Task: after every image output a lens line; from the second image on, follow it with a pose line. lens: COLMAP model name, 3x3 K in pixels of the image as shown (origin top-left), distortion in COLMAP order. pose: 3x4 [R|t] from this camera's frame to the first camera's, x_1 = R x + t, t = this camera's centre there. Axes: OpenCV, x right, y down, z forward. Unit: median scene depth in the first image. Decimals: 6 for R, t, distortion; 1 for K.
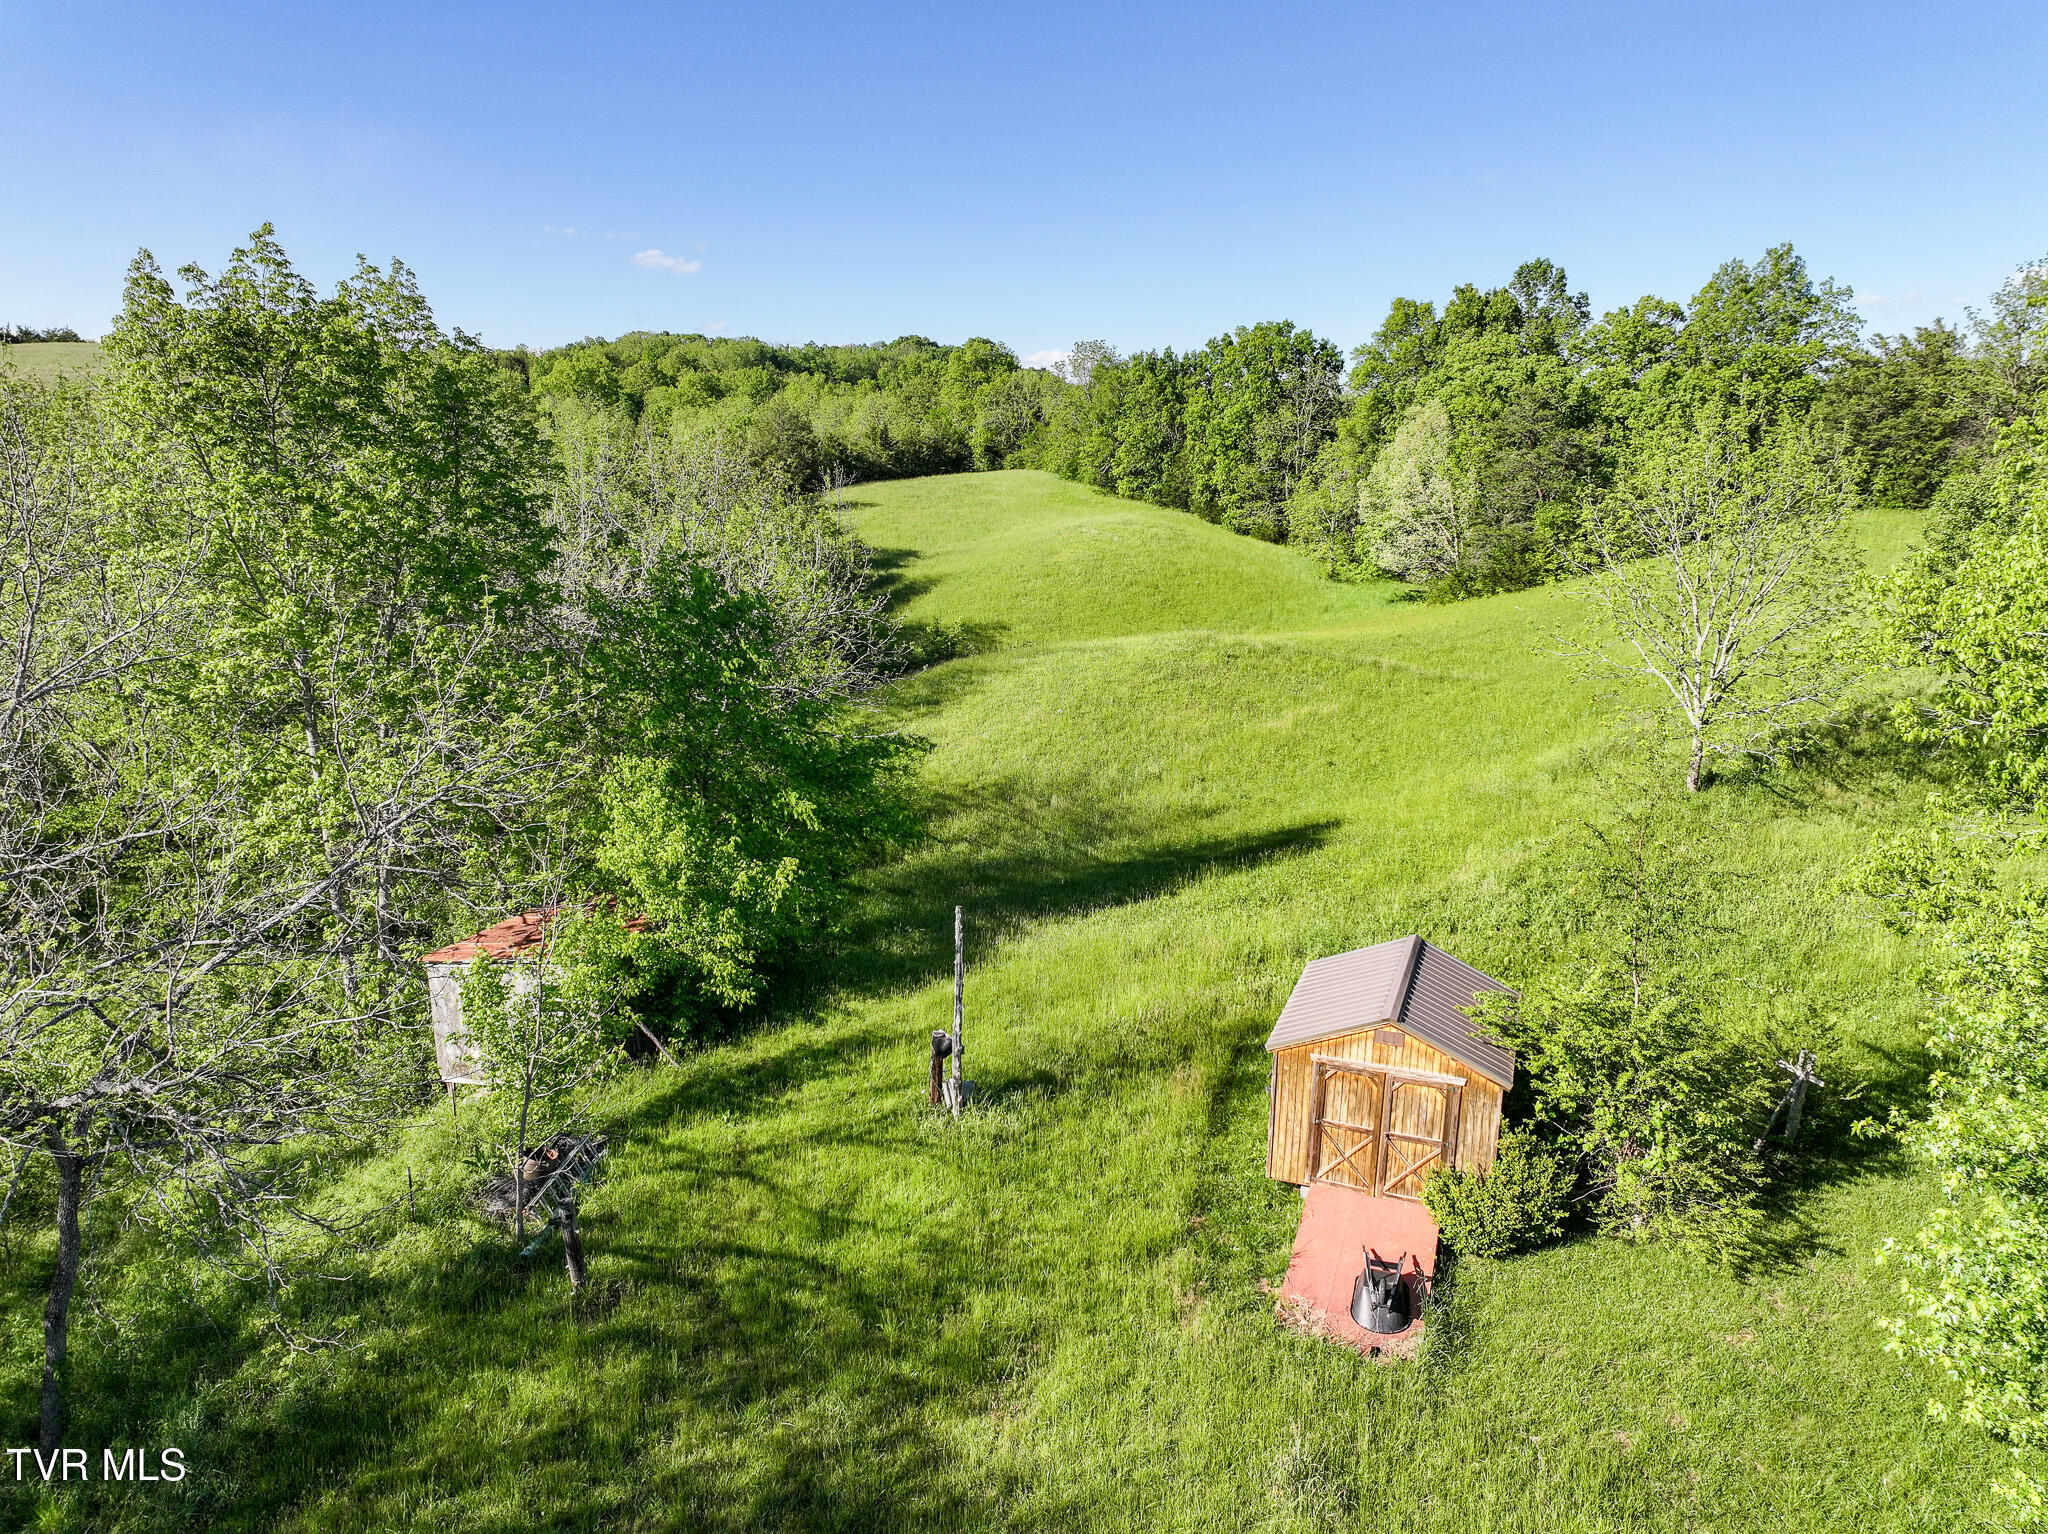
lens RADIAL K [[1449.8, 0, 1018.3], [0, 1449.8, 767.4], [0, 0, 1]] dist [-0.004902, 0.026421]
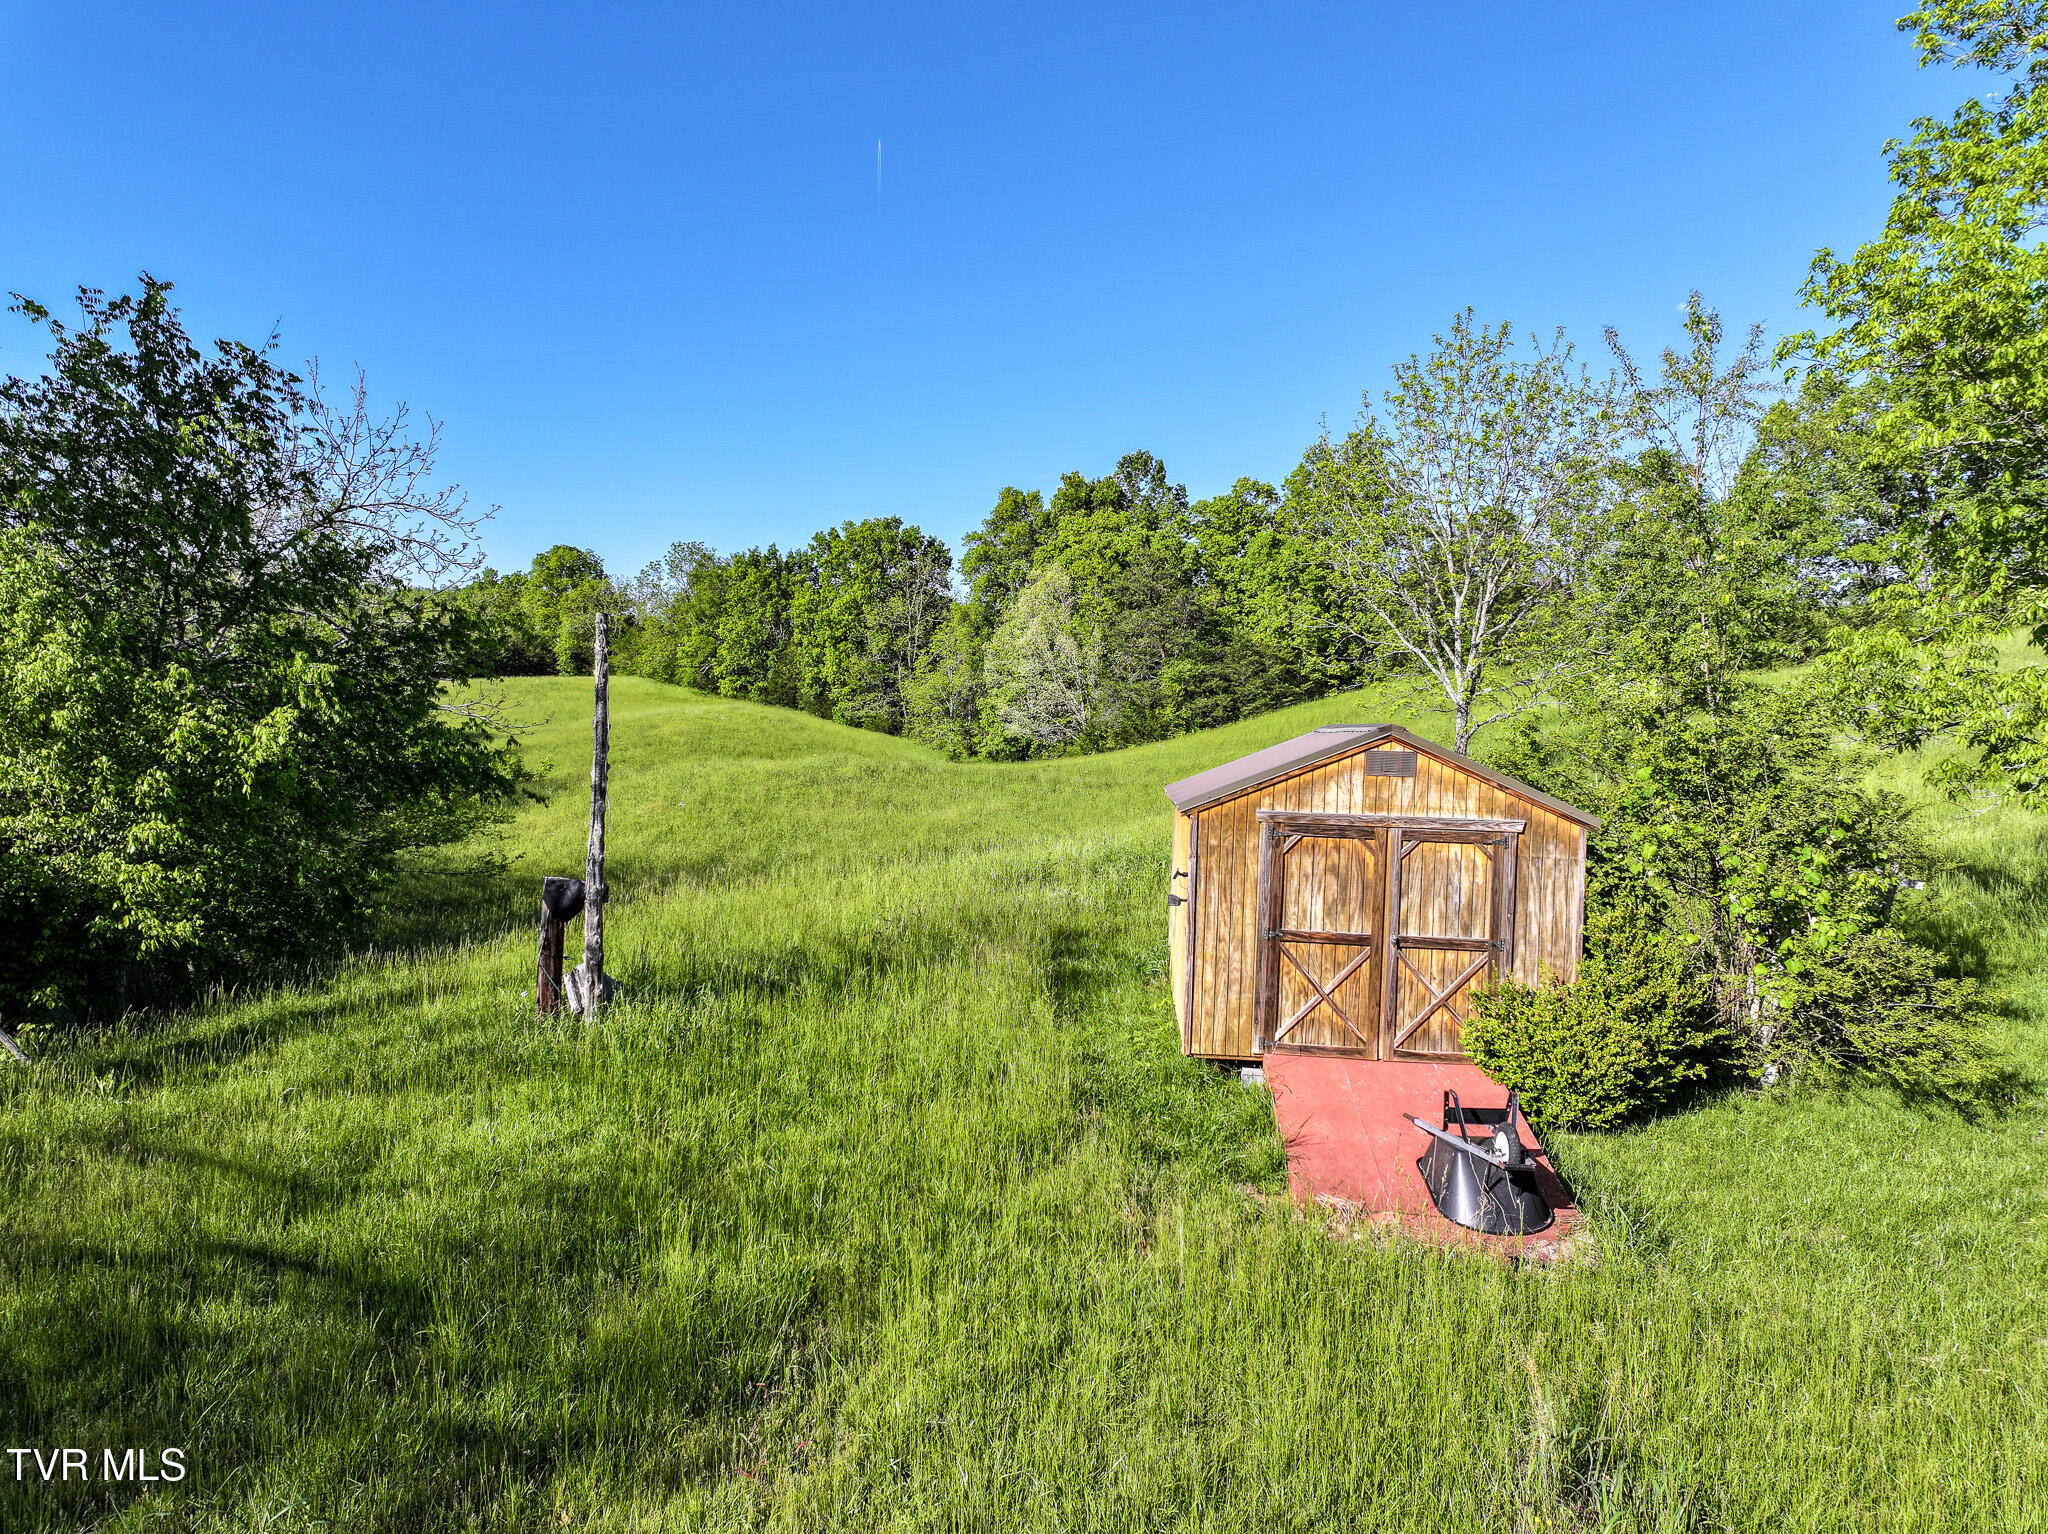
lens RADIAL K [[1449.8, 0, 1027.3], [0, 1449.8, 762.8], [0, 0, 1]] dist [-0.004902, 0.026421]
pose [[0.959194, 0.004747, 0.282707, -0.033178], [0.048563, 0.982235, -0.181261, 0.206811], [-0.278546, 0.187594, 0.941924, 0.361733]]
